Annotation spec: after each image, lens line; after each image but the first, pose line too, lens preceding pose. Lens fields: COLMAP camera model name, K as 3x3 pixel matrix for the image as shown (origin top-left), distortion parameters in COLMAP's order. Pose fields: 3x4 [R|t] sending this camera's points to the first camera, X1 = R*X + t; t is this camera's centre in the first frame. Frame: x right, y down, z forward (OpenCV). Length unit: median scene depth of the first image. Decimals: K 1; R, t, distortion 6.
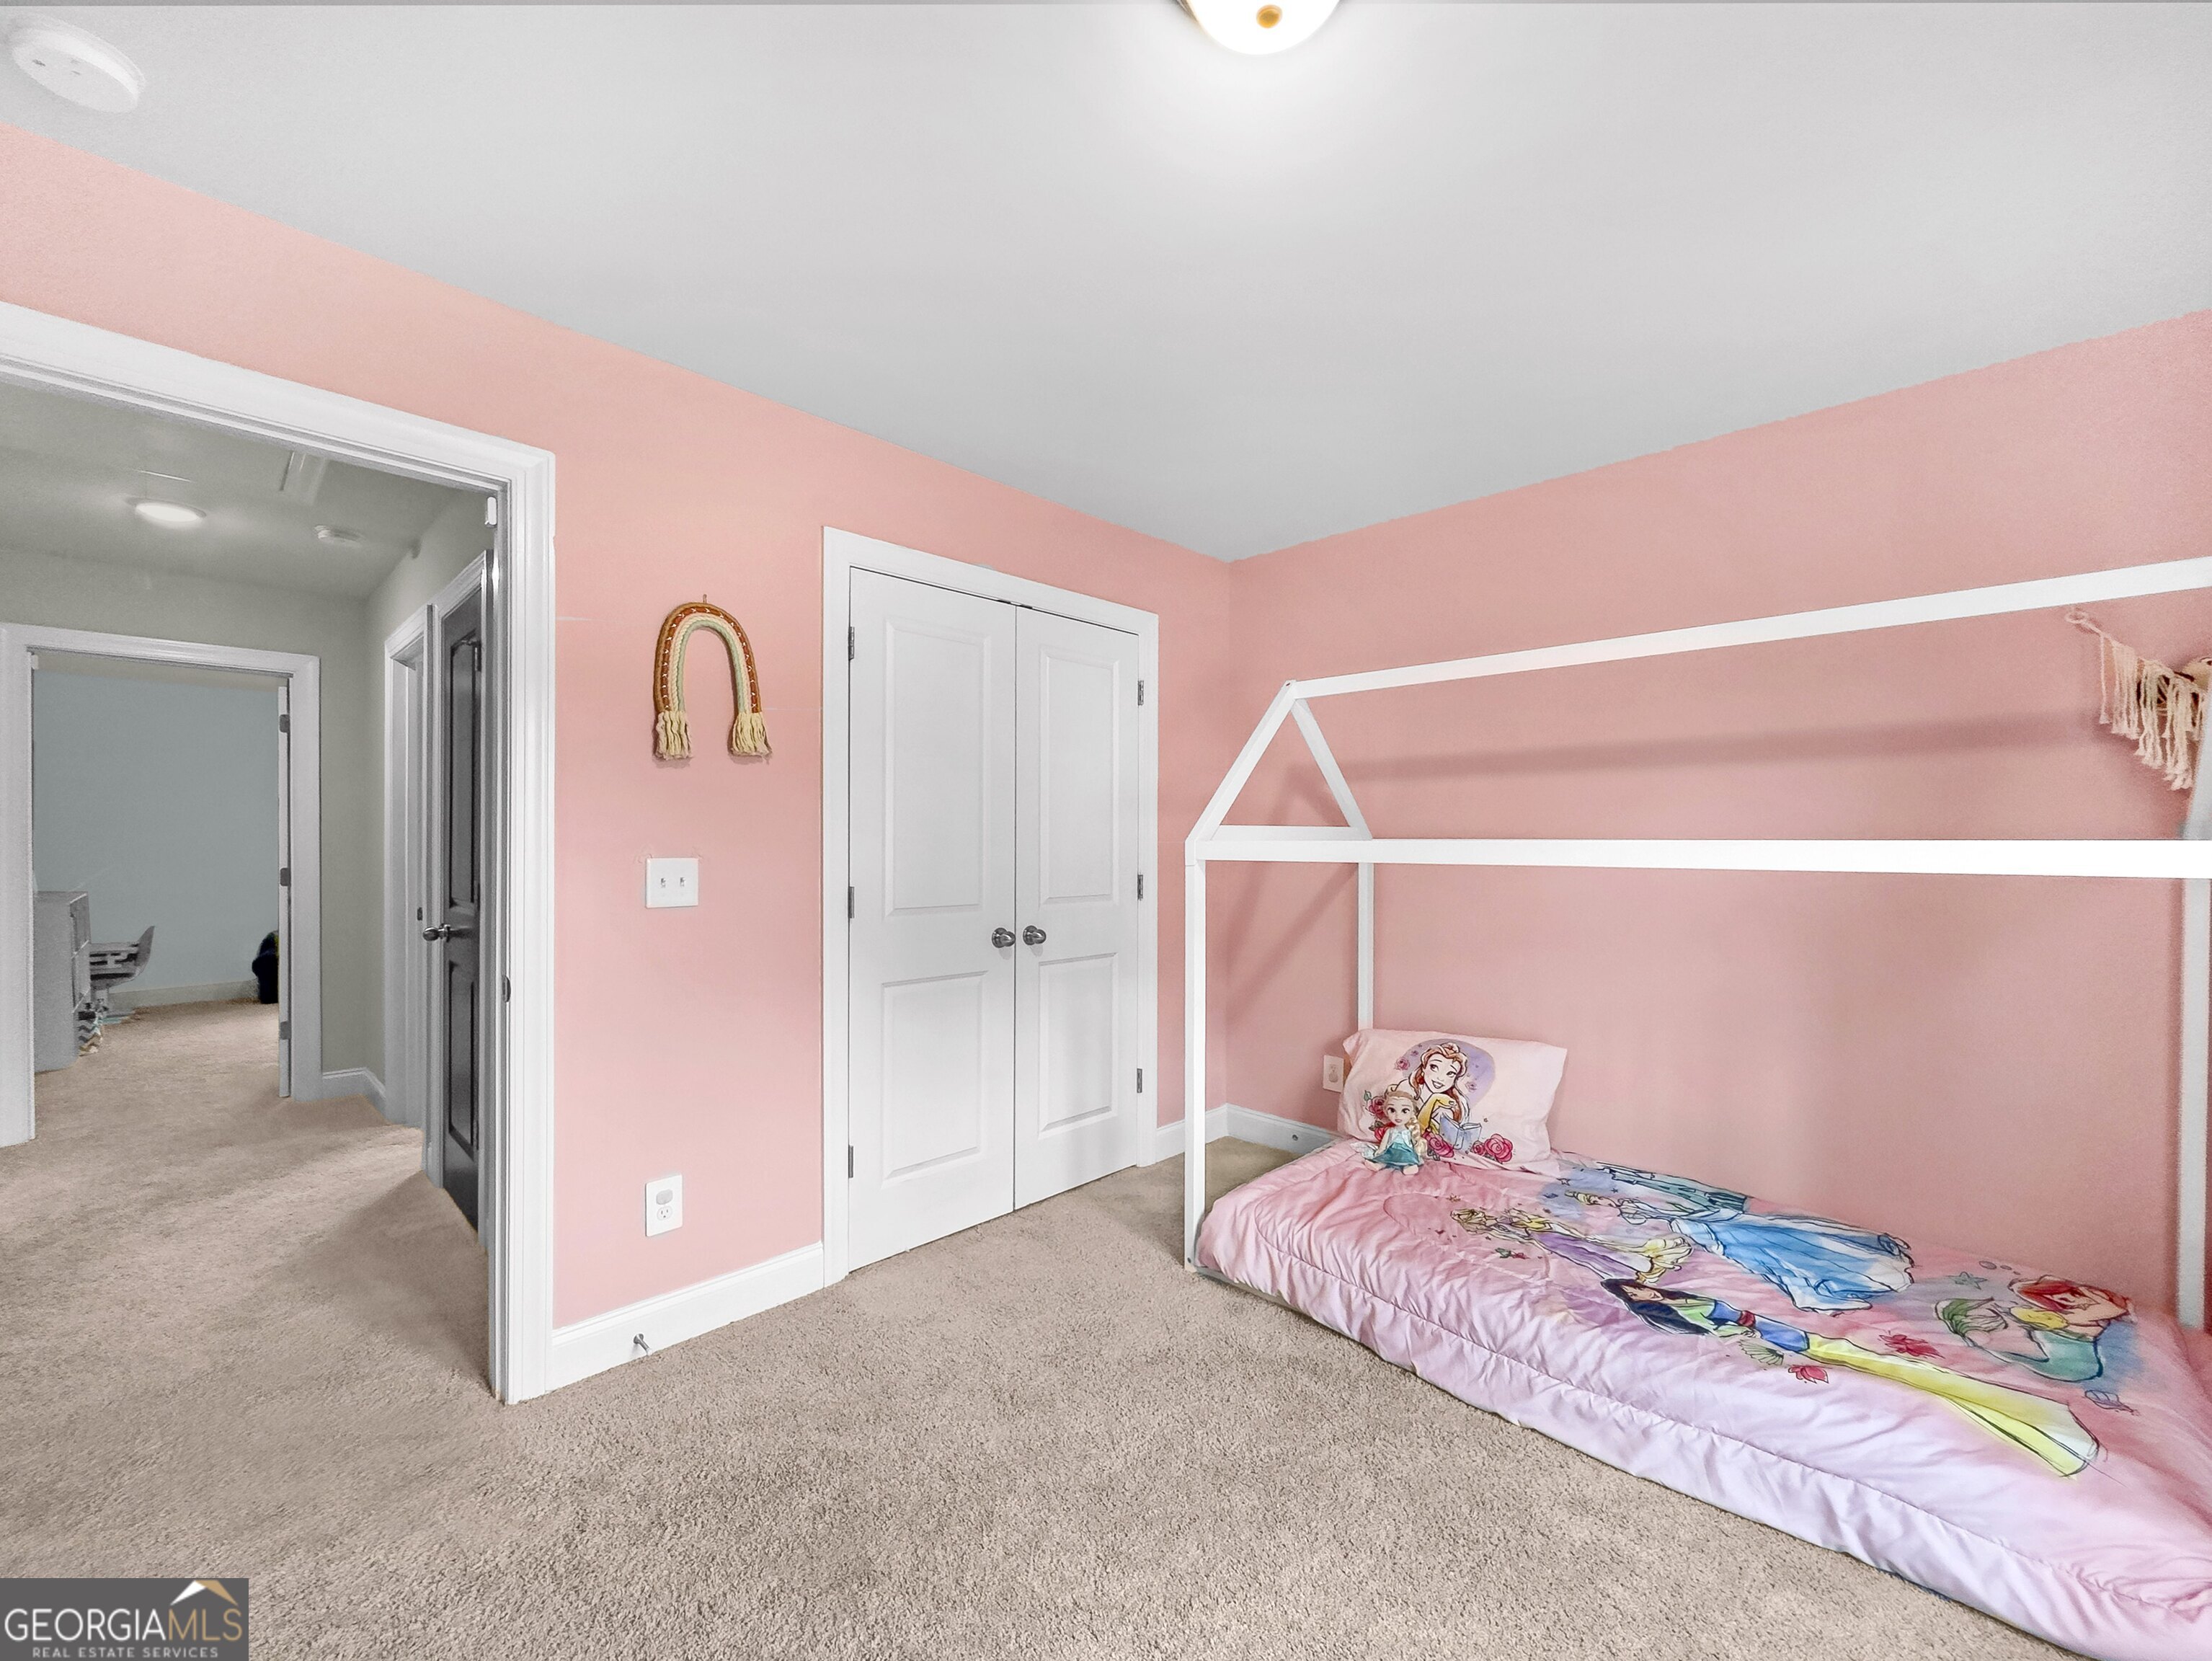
lens RADIAL K [[900.7, 0, 1141.6], [0, 900.7, 844.3], [0, 0, 1]] dist [-0.003493, -0.000746]
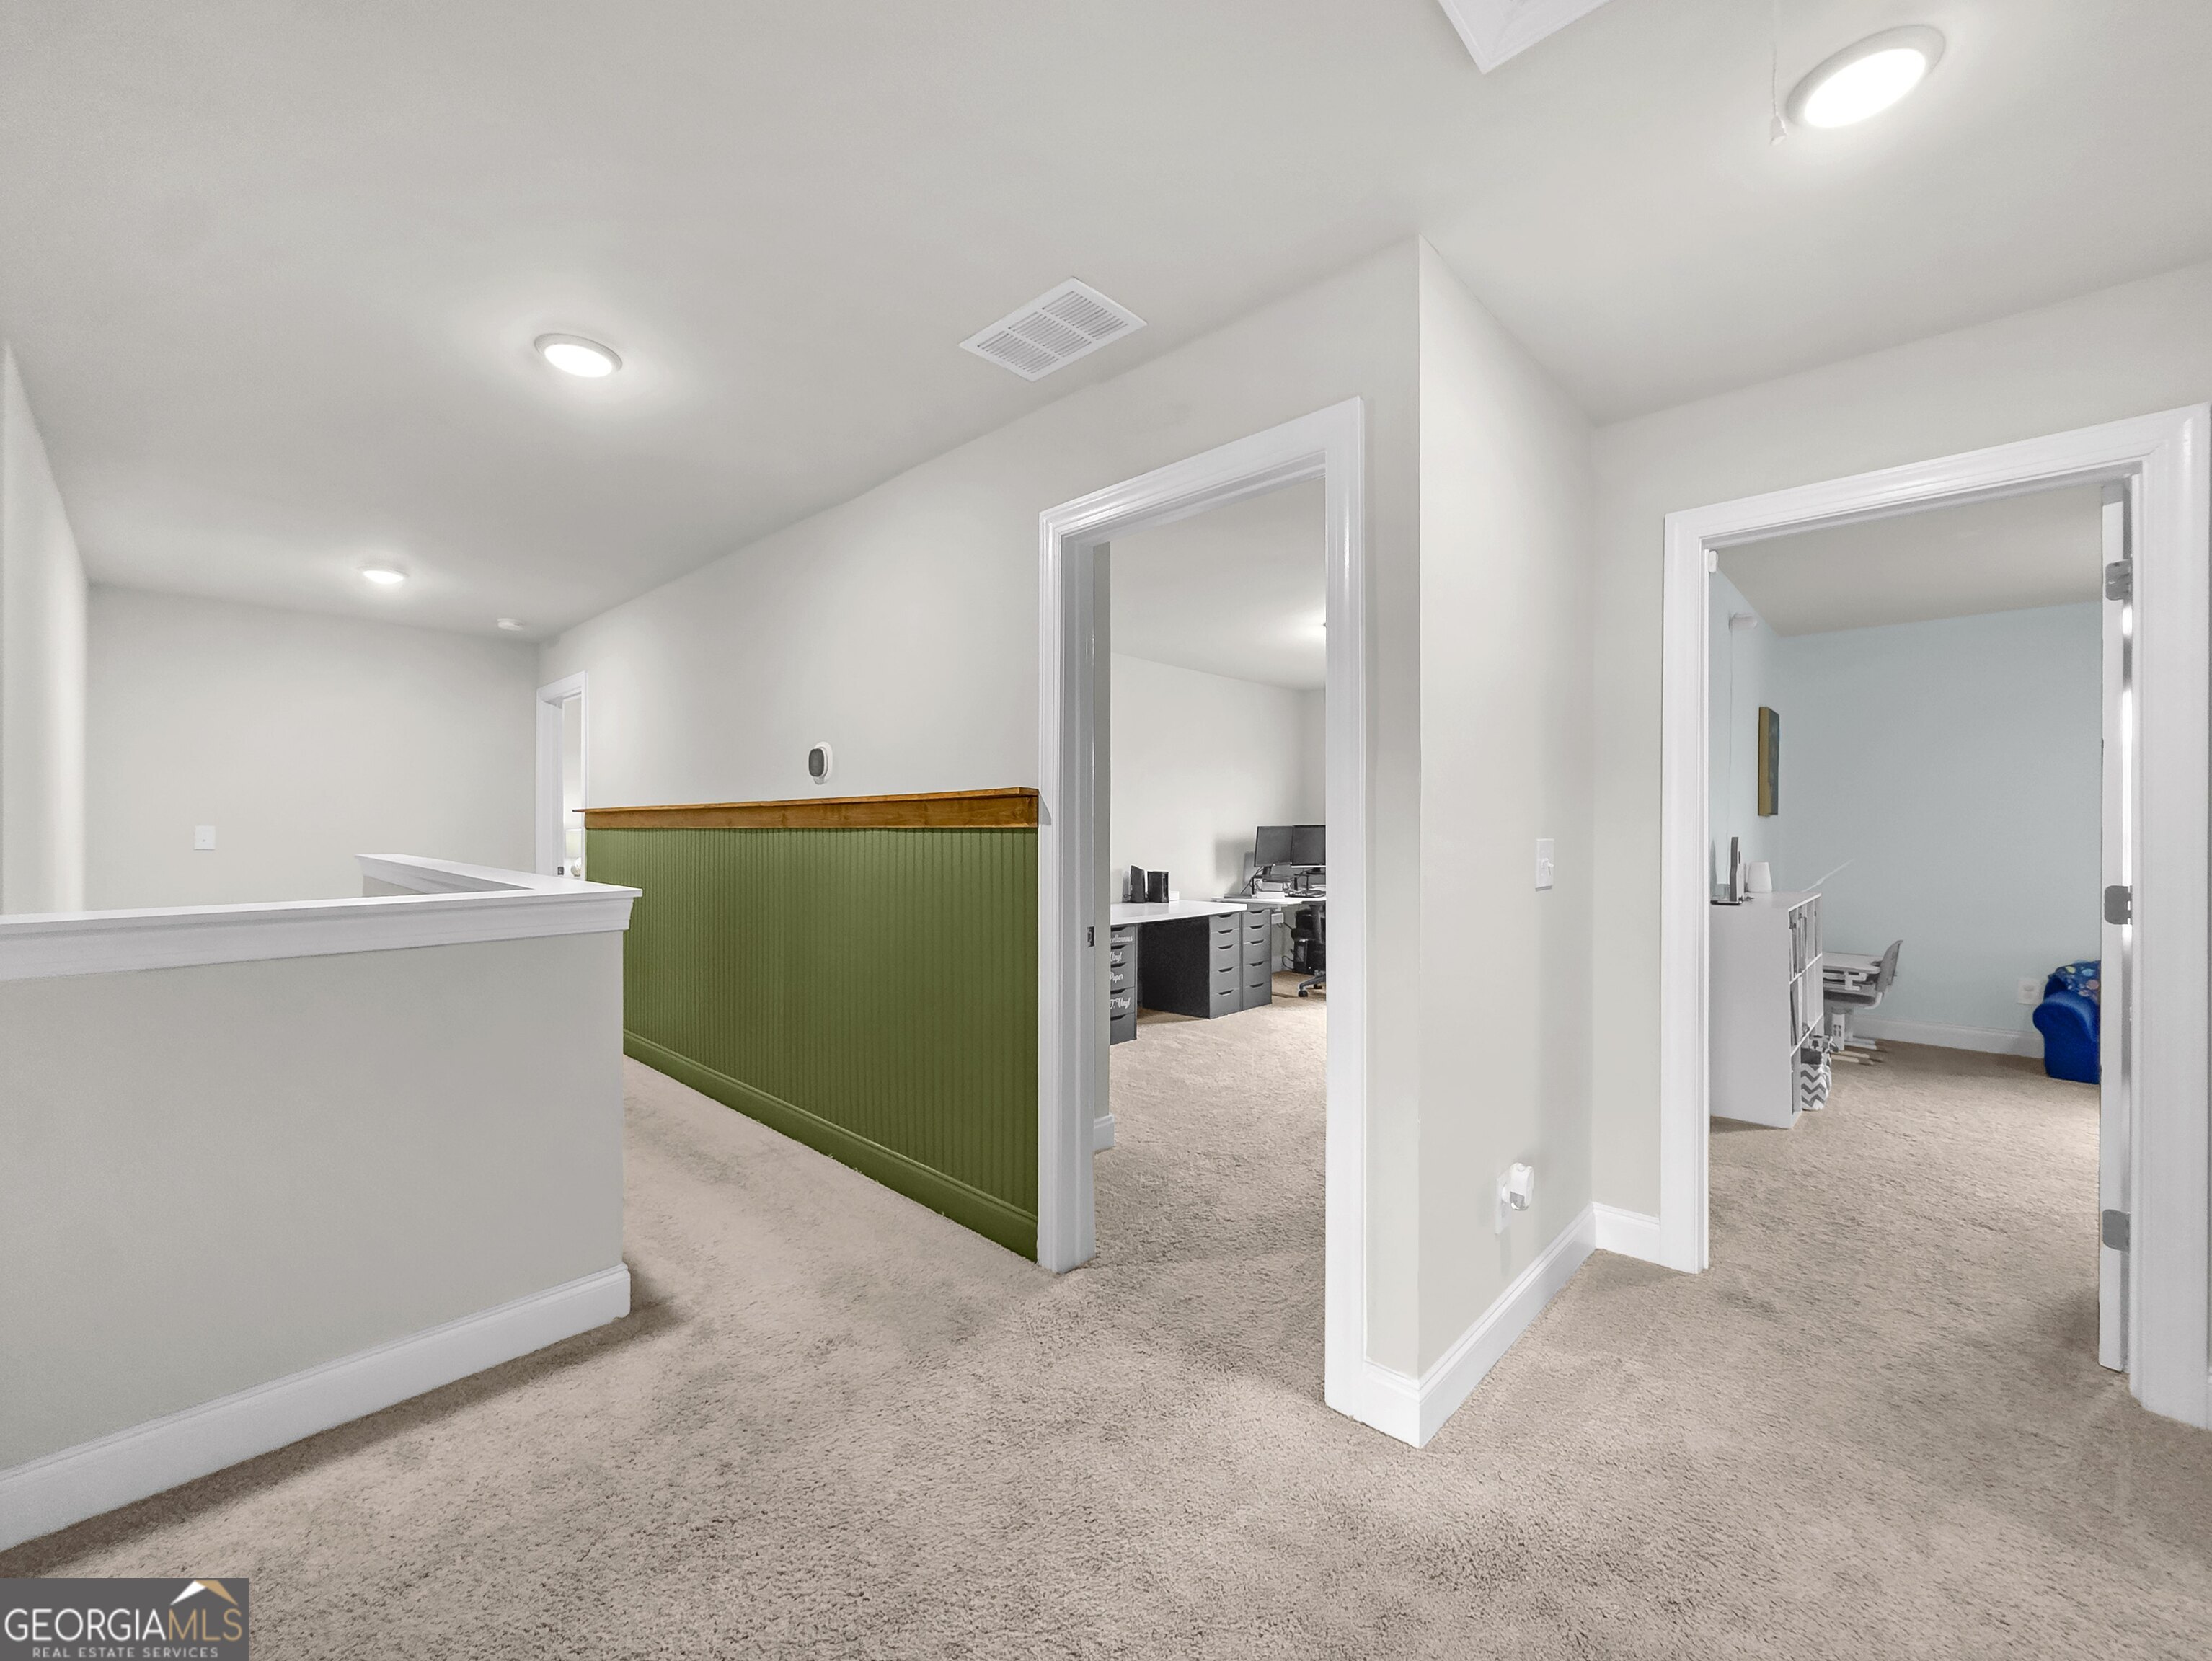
lens RADIAL K [[900.6, 0, 1103.0], [0, 900.6, 825.8], [0, 0, 1]] dist [-0.003493, -0.000746]
pose [[-0.009320, 0.000557, -0.999956, -0.430904], [-0.005853, 0.999983, 0.000612, -0.001623], [0.999939, 0.005859, -0.009317, 0.423990]]
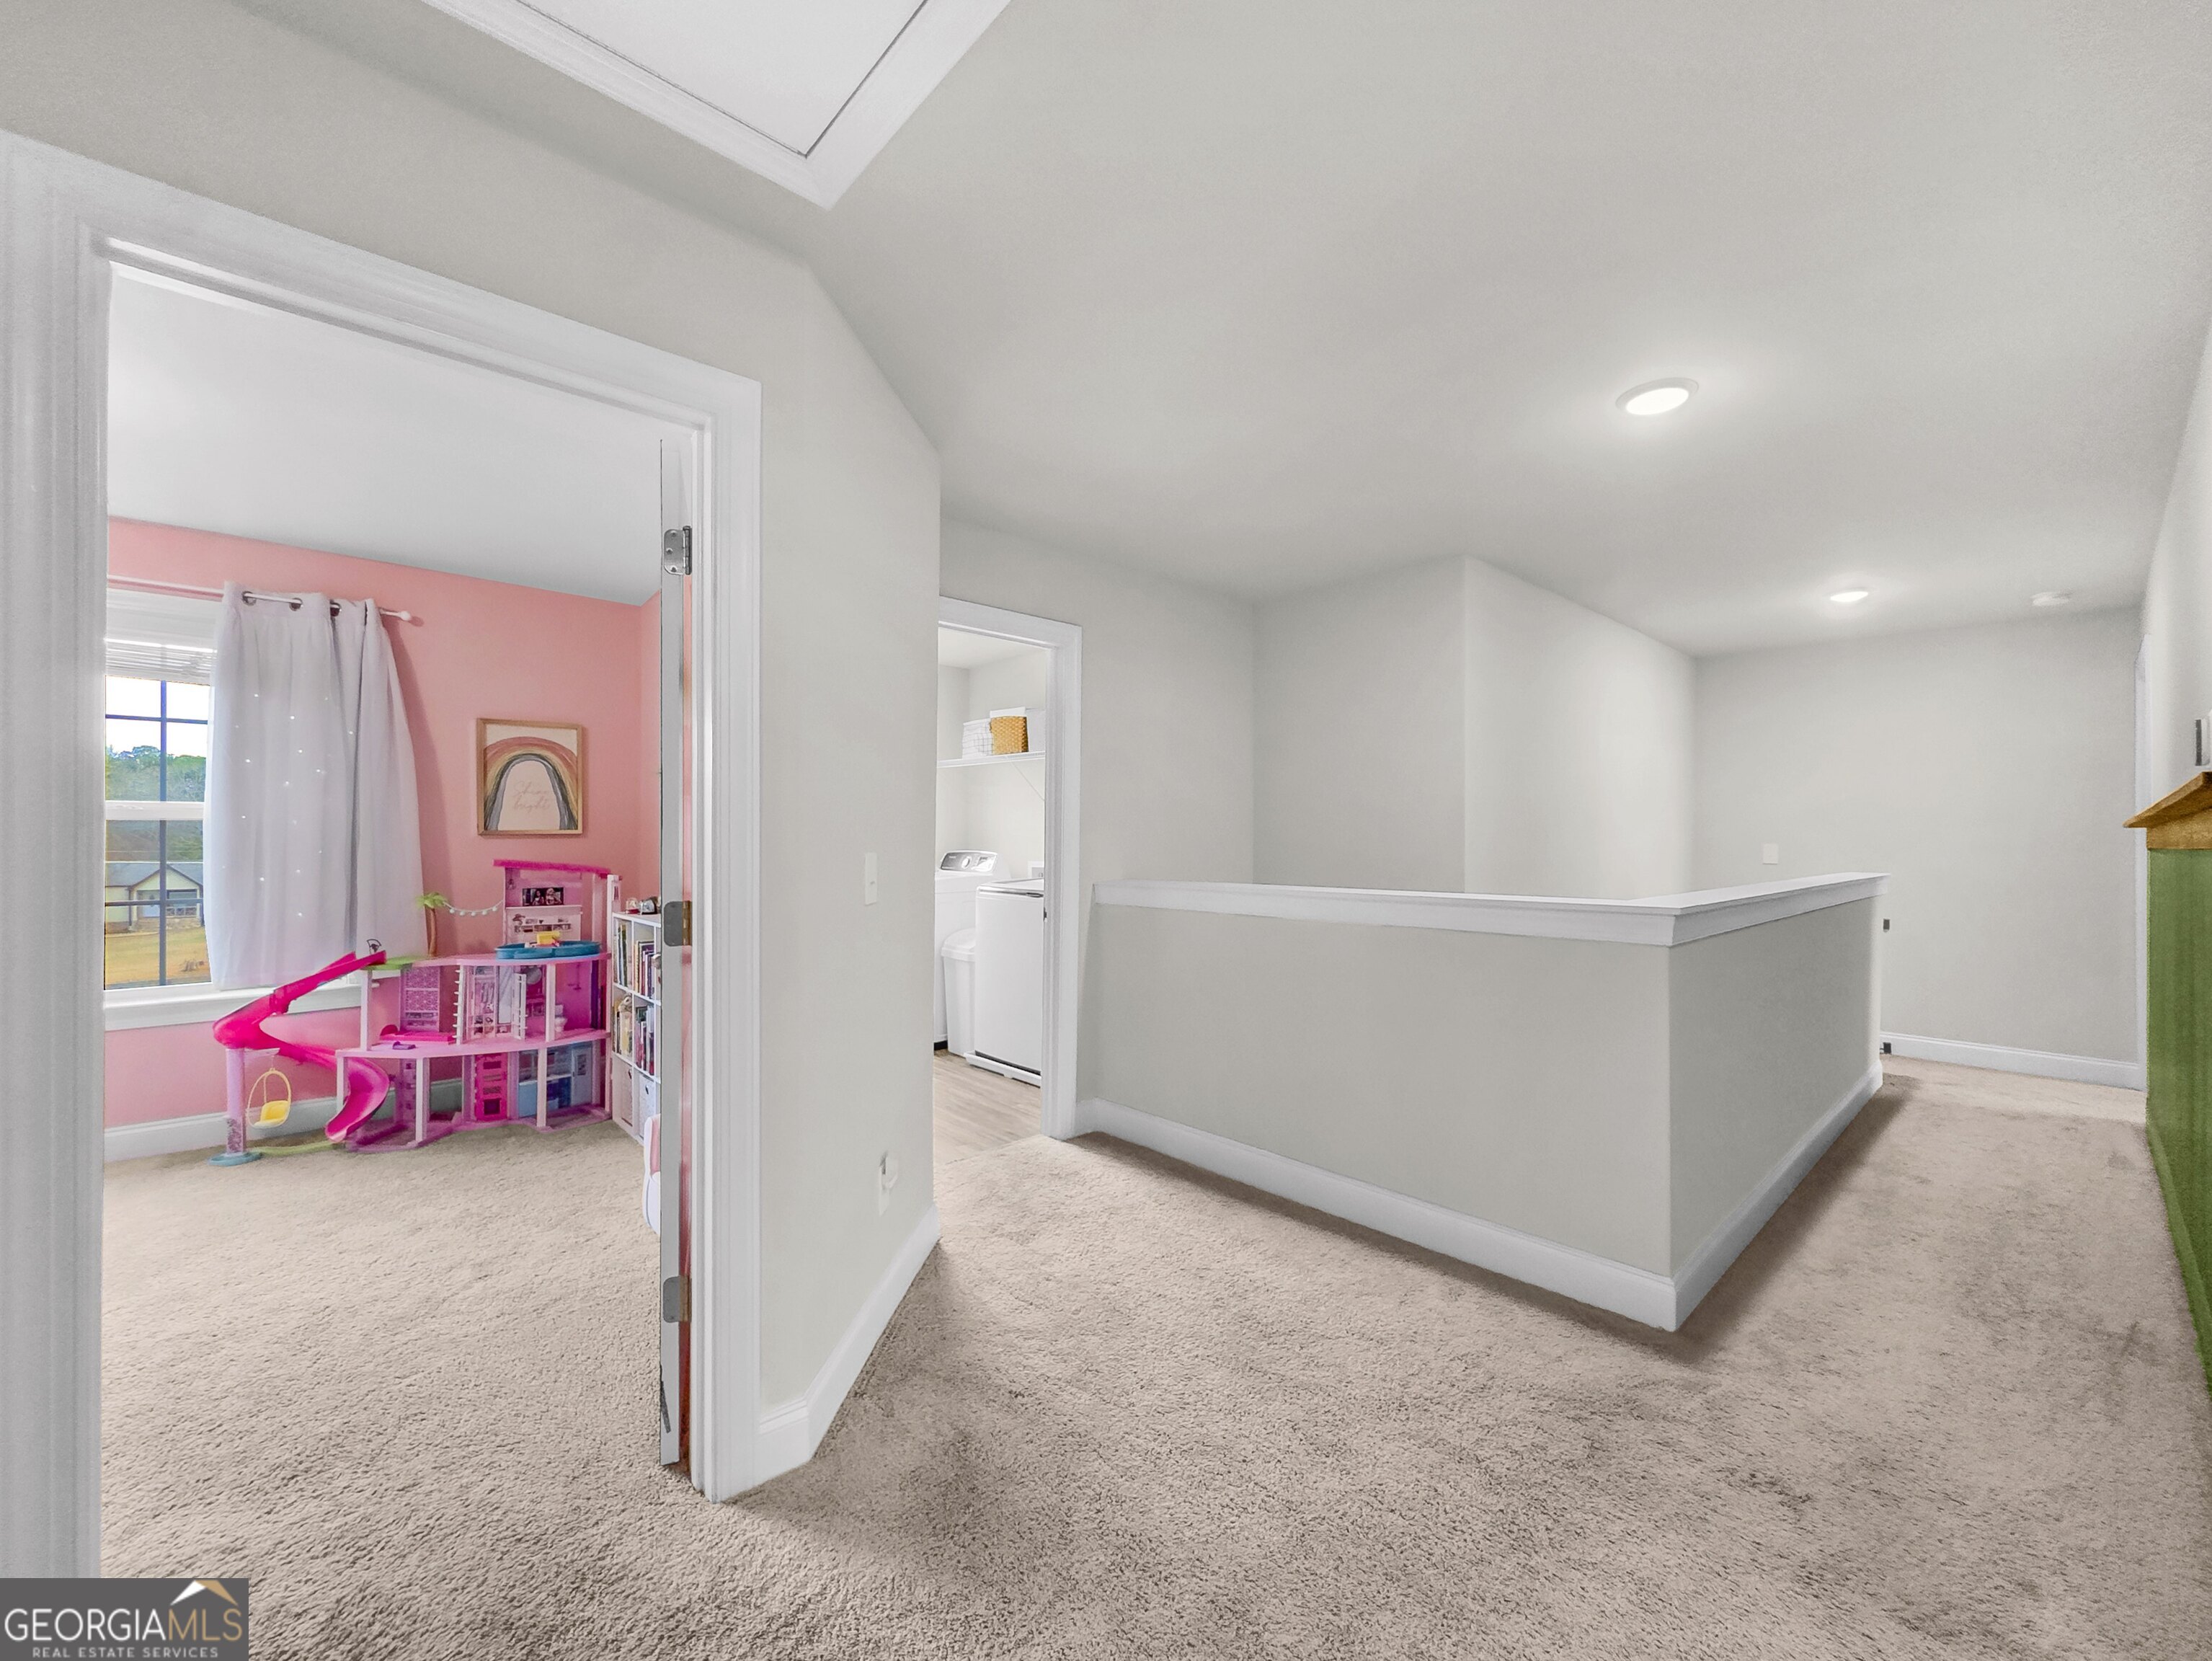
lens RADIAL K [[900.7, 0, 1097.1], [0, 900.7, 838.9], [0, 0, 1]] dist [-0.003493, -0.000746]
pose [[-0.996452, -0.005253, 0.084003, -0.825138], [-0.004735, 0.999969, 0.006363, -0.002818], [-0.084034, 0.005943, -0.996445, 0.877020]]
